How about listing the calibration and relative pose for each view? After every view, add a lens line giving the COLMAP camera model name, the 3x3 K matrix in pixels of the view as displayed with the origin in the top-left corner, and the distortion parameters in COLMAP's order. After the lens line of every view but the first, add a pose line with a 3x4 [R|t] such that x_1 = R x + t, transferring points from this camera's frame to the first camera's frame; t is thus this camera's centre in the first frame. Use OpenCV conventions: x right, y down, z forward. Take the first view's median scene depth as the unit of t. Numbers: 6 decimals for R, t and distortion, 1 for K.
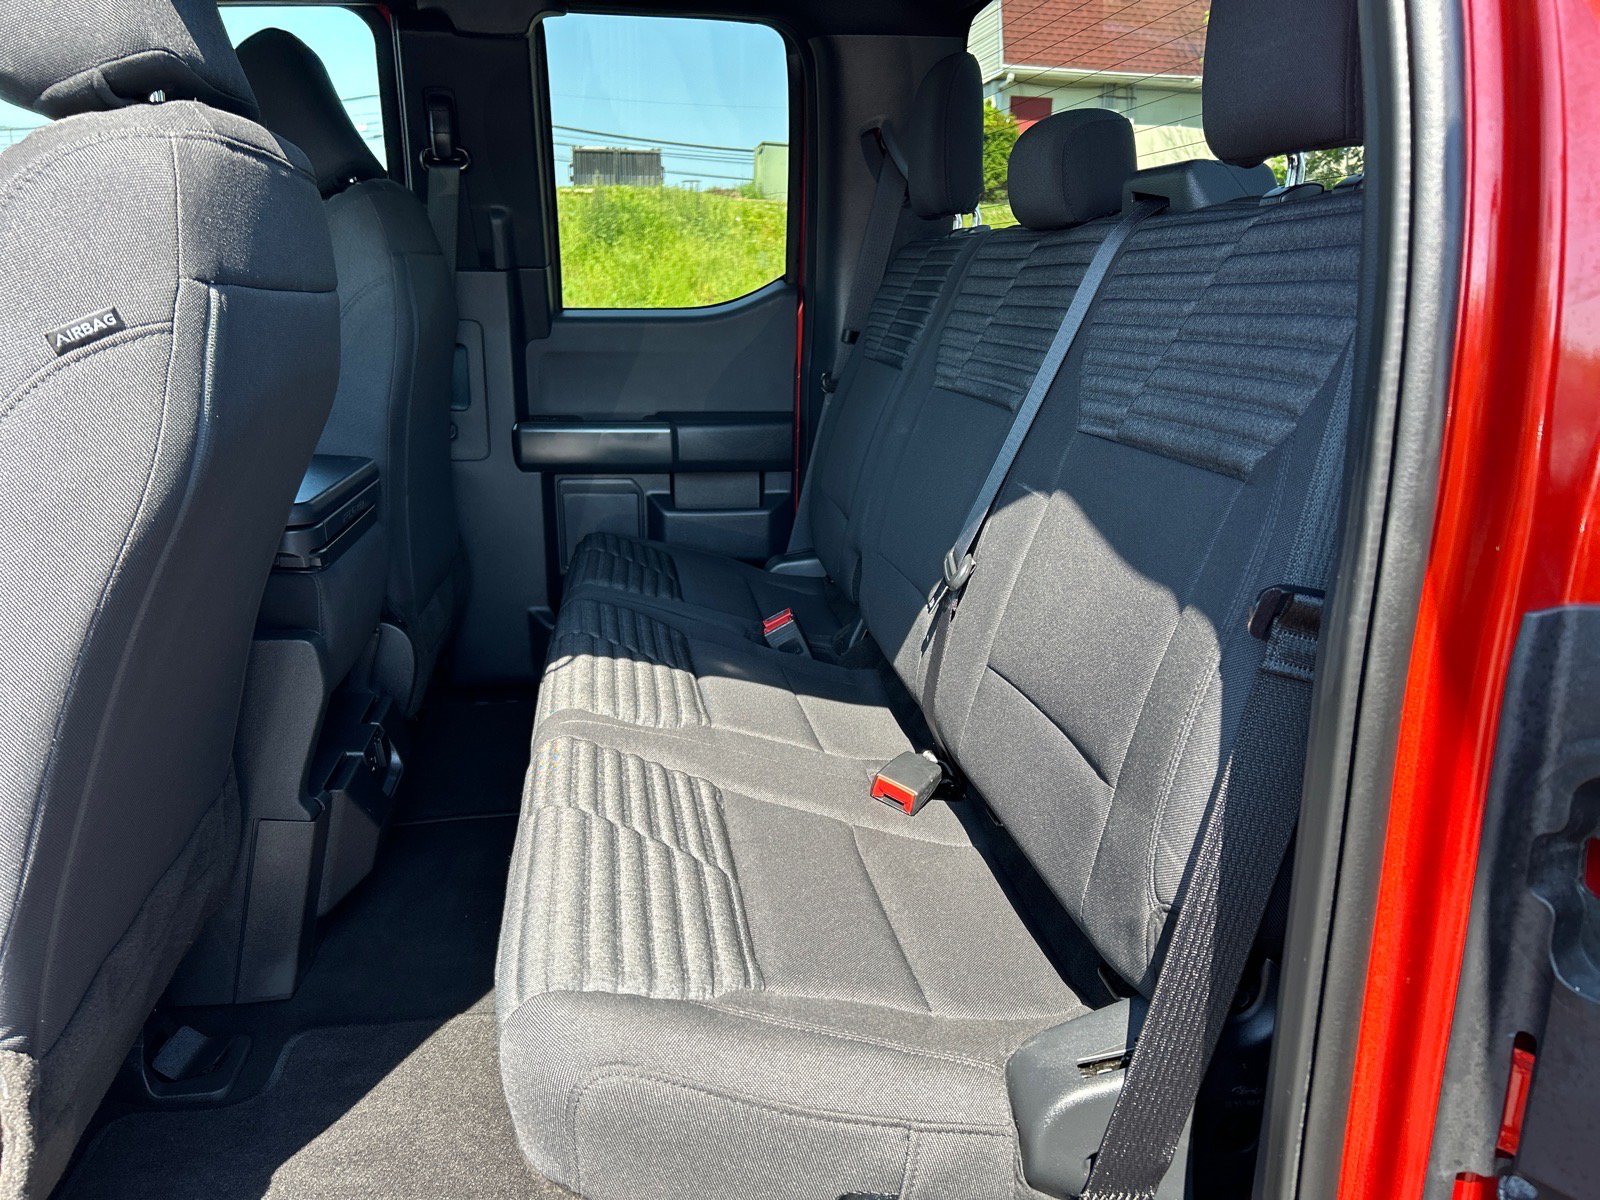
lens RADIAL K [[1201.9, 0, 799.7], [0, 1201.9, 599.8], [0, 0, 1]] dist [0.050166, -0.071490]
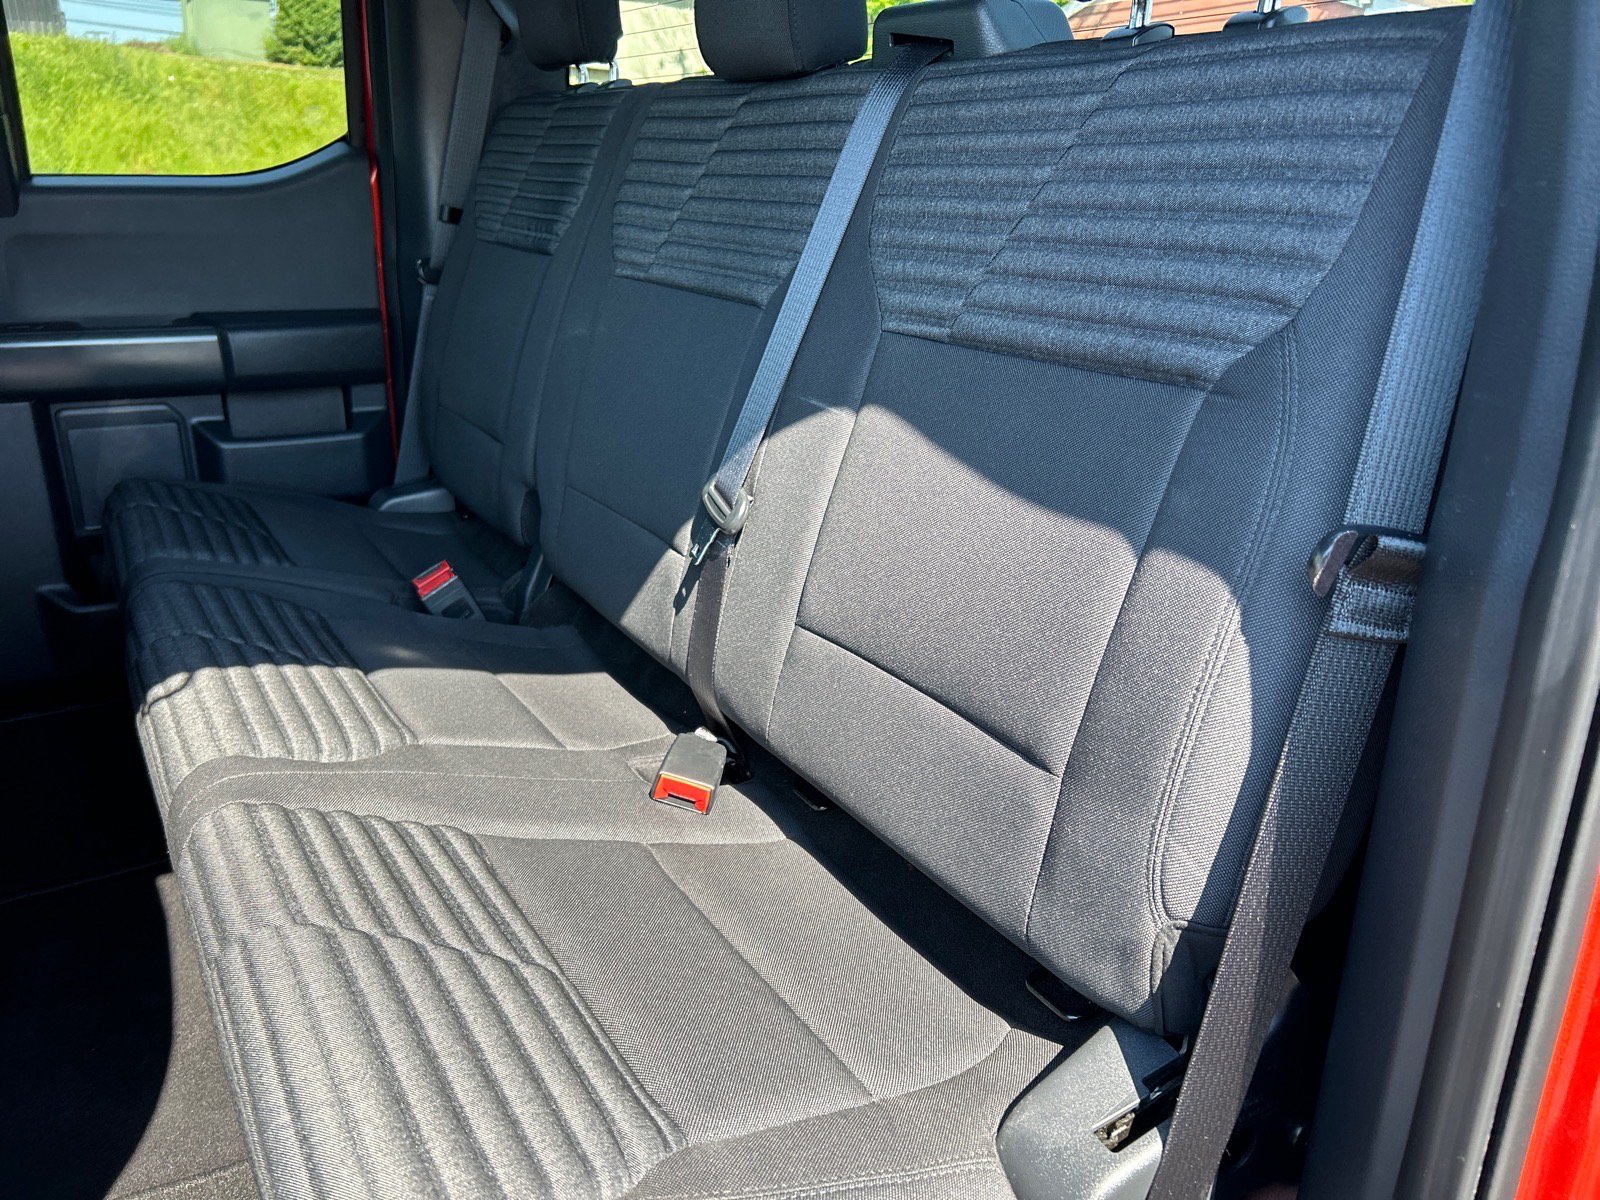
lens RADIAL K [[1201.9, 0, 812.6], [0, 1201.9, 605.7], [0, 0, 1]] dist [0.050166, -0.071490]
pose [[0.916285, -0.119456, 0.382298, -0.136065], [0.083520, 0.990492, 0.109320, -0.044033], [-0.391722, -0.068239, 0.917550, 0.234280]]
